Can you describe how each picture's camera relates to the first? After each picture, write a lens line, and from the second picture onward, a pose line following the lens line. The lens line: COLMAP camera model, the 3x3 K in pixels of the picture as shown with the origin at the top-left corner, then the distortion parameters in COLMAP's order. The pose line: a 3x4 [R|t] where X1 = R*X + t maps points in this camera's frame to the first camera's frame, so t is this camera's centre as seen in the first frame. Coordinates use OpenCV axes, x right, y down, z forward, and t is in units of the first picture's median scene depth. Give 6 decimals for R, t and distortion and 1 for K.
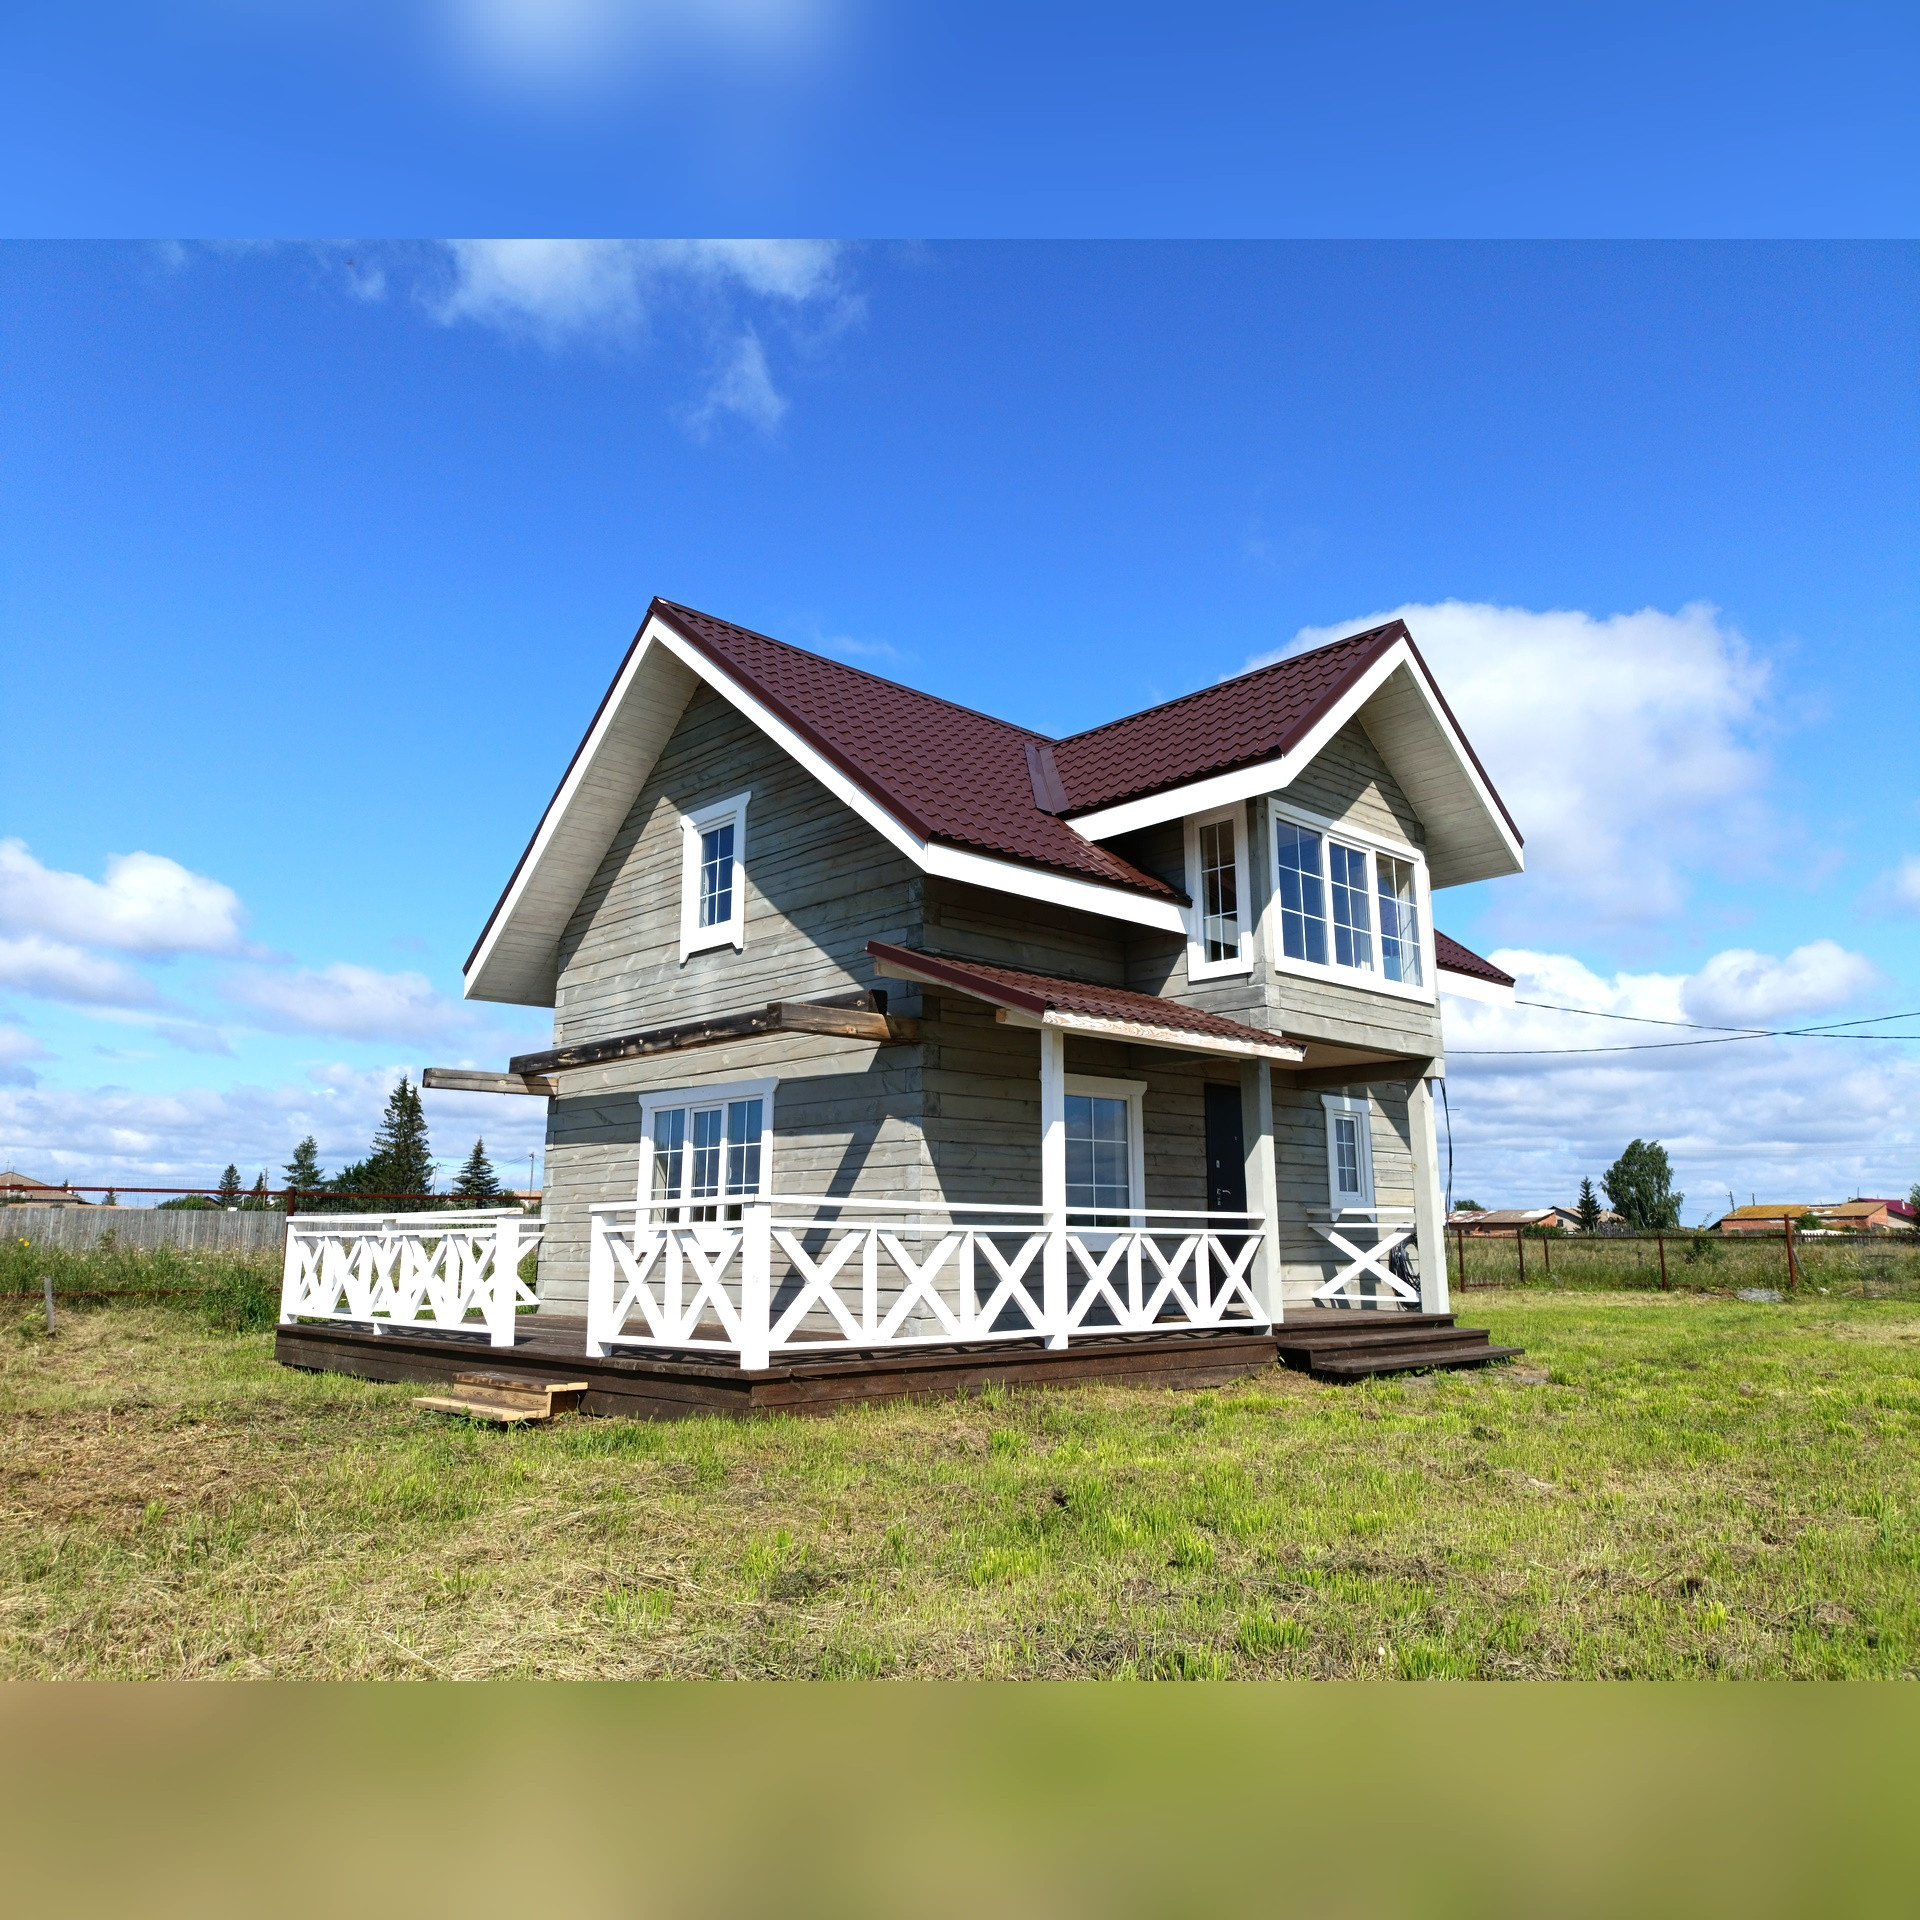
lens RADIAL K [[1431.9, 0, 921.5], [0, 1431.9, 954.1], [0, 0, 1]] dist [0.063173, -0.066885]
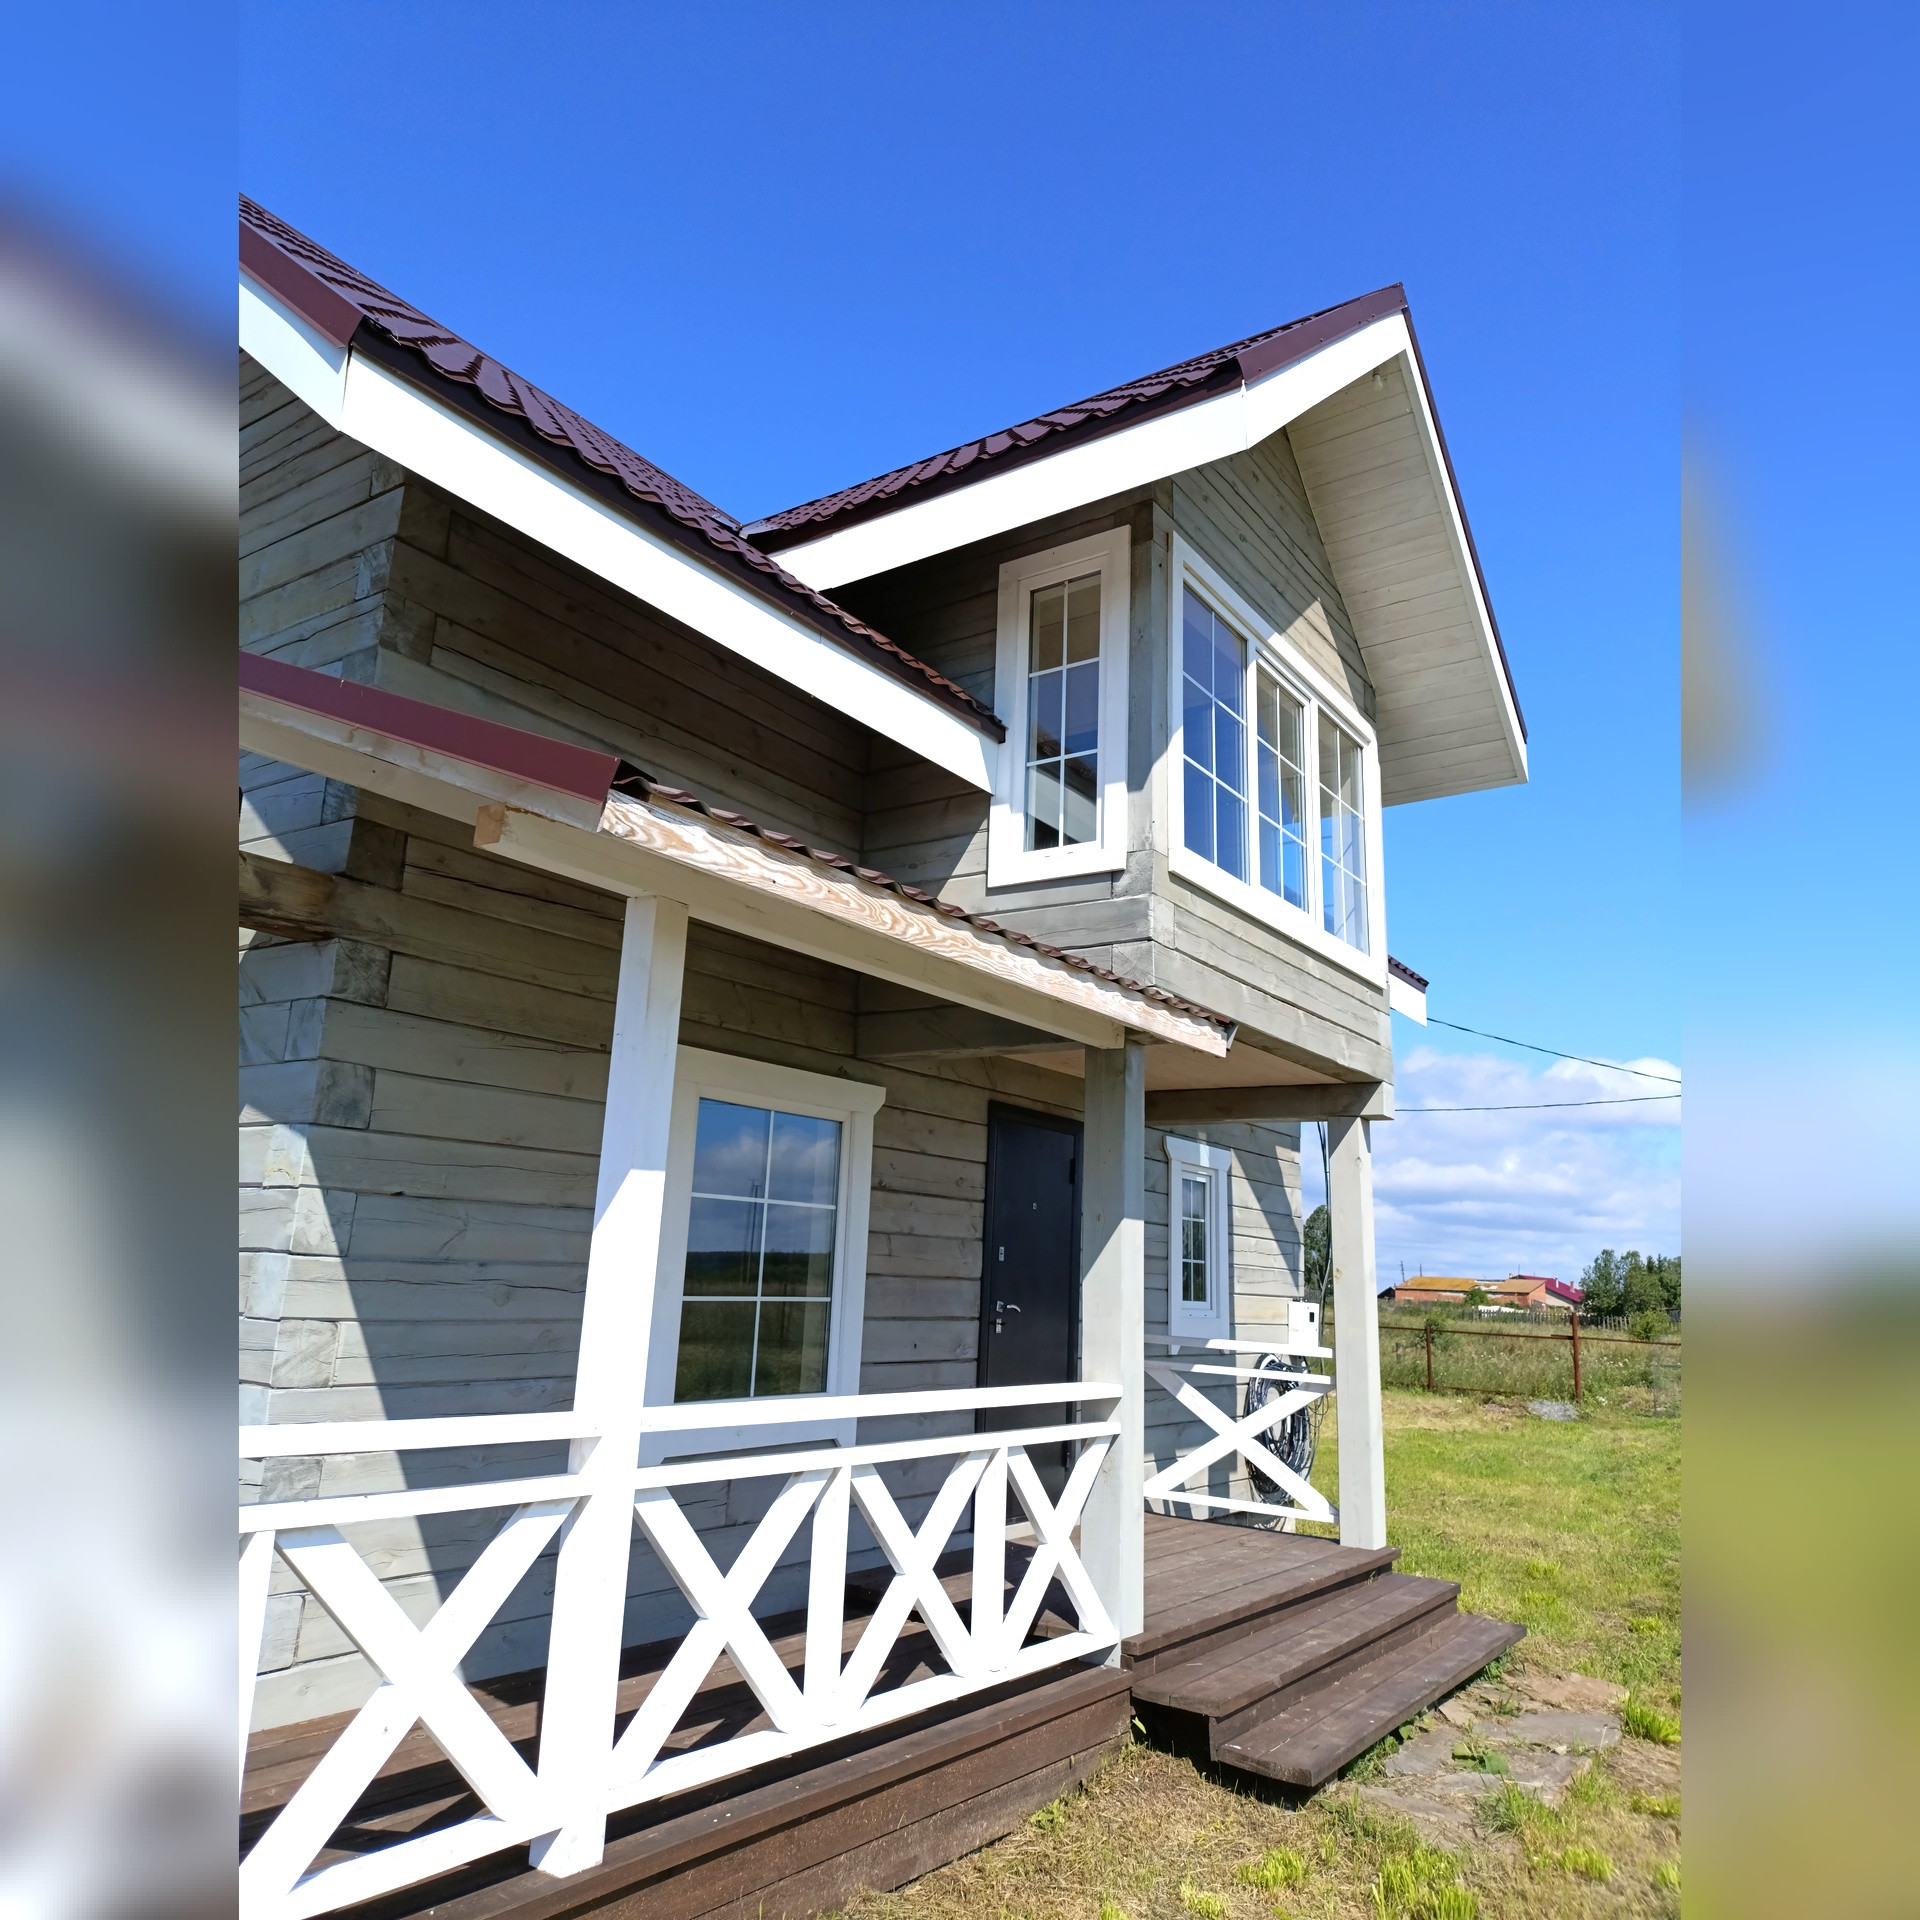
lens RADIAL K [[1431.9, 0, 929.4], [0, 1431.9, 958.6], [0, 0, 1]] dist [0.063173, -0.066885]
pose [[0.977182, 0.084997, 0.194657, 0.072445], [-0.080698, 0.996289, -0.029925, 0.059034], [-0.196478, 0.013534, 0.980415, 0.517368]]
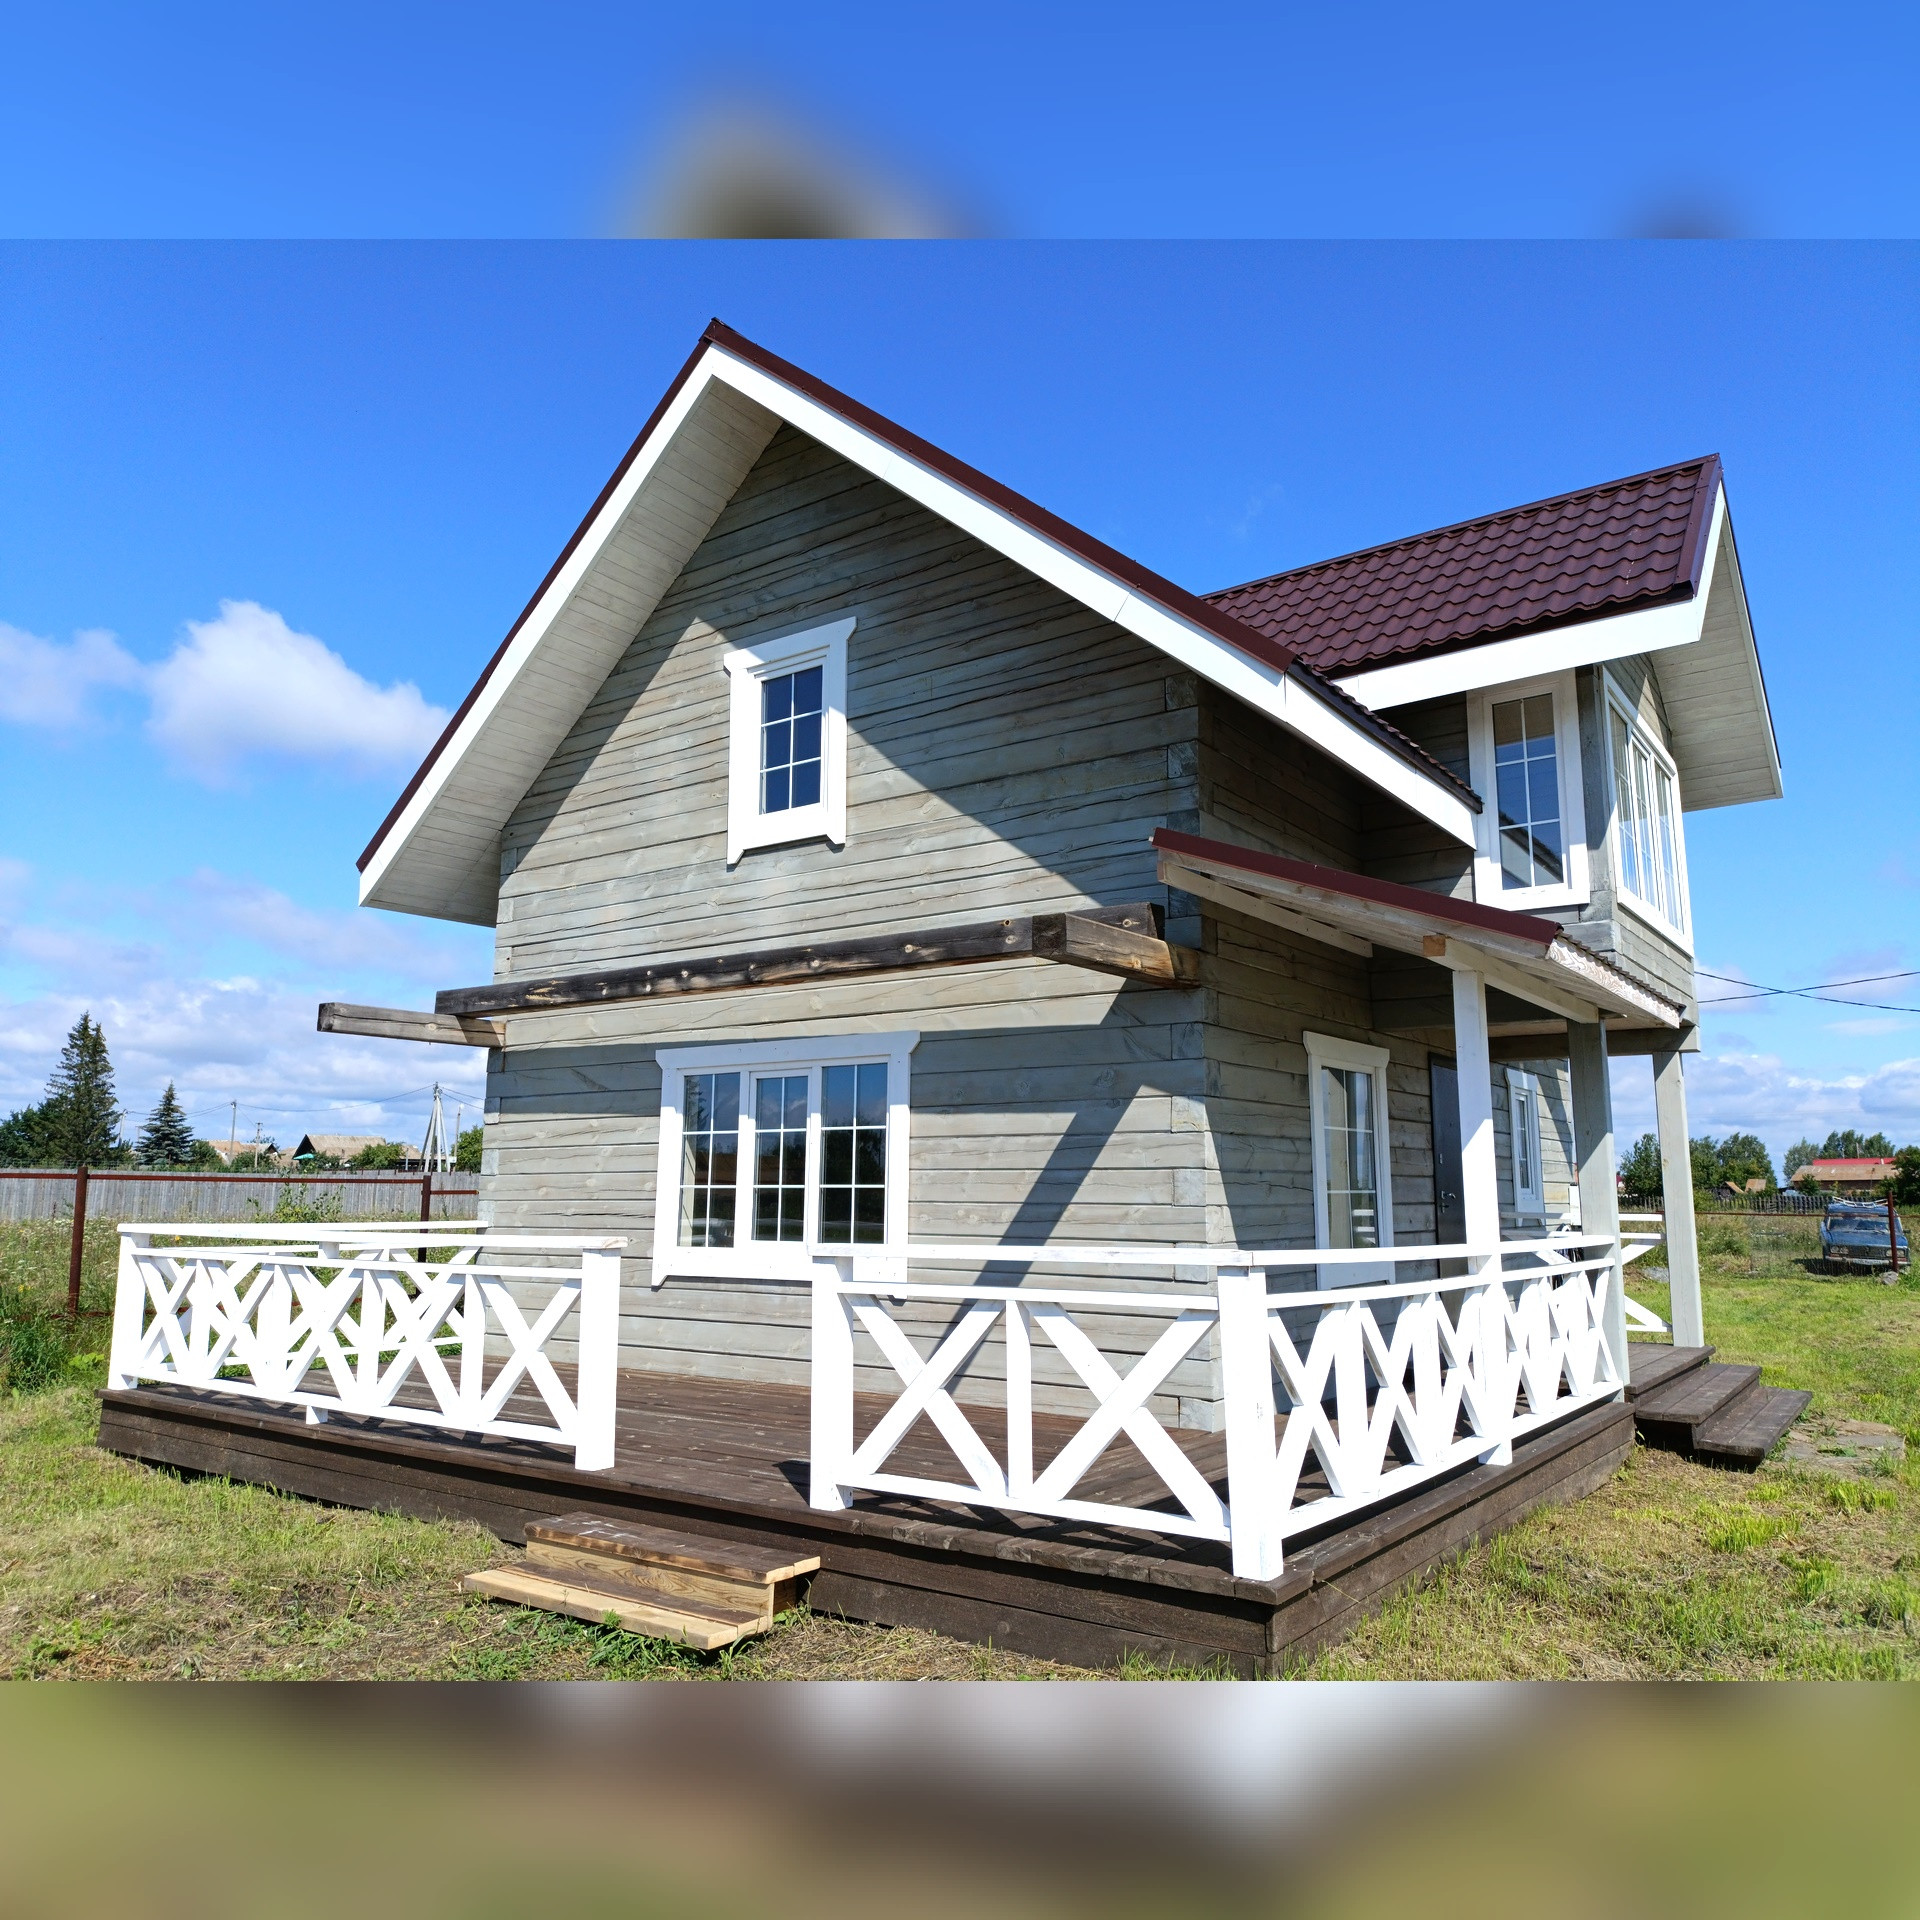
lens RADIAL K [[1431.9, 0, 915.0], [0, 1431.9, 982.5], [0, 0, 1]] dist [0.063173, -0.066885]
pose [[0.982096, 0.031142, 0.185788, -0.226999], [-0.040822, 0.997988, 0.048506, 0.029111], [-0.183904, -0.055222, 0.981392, 0.325001]]
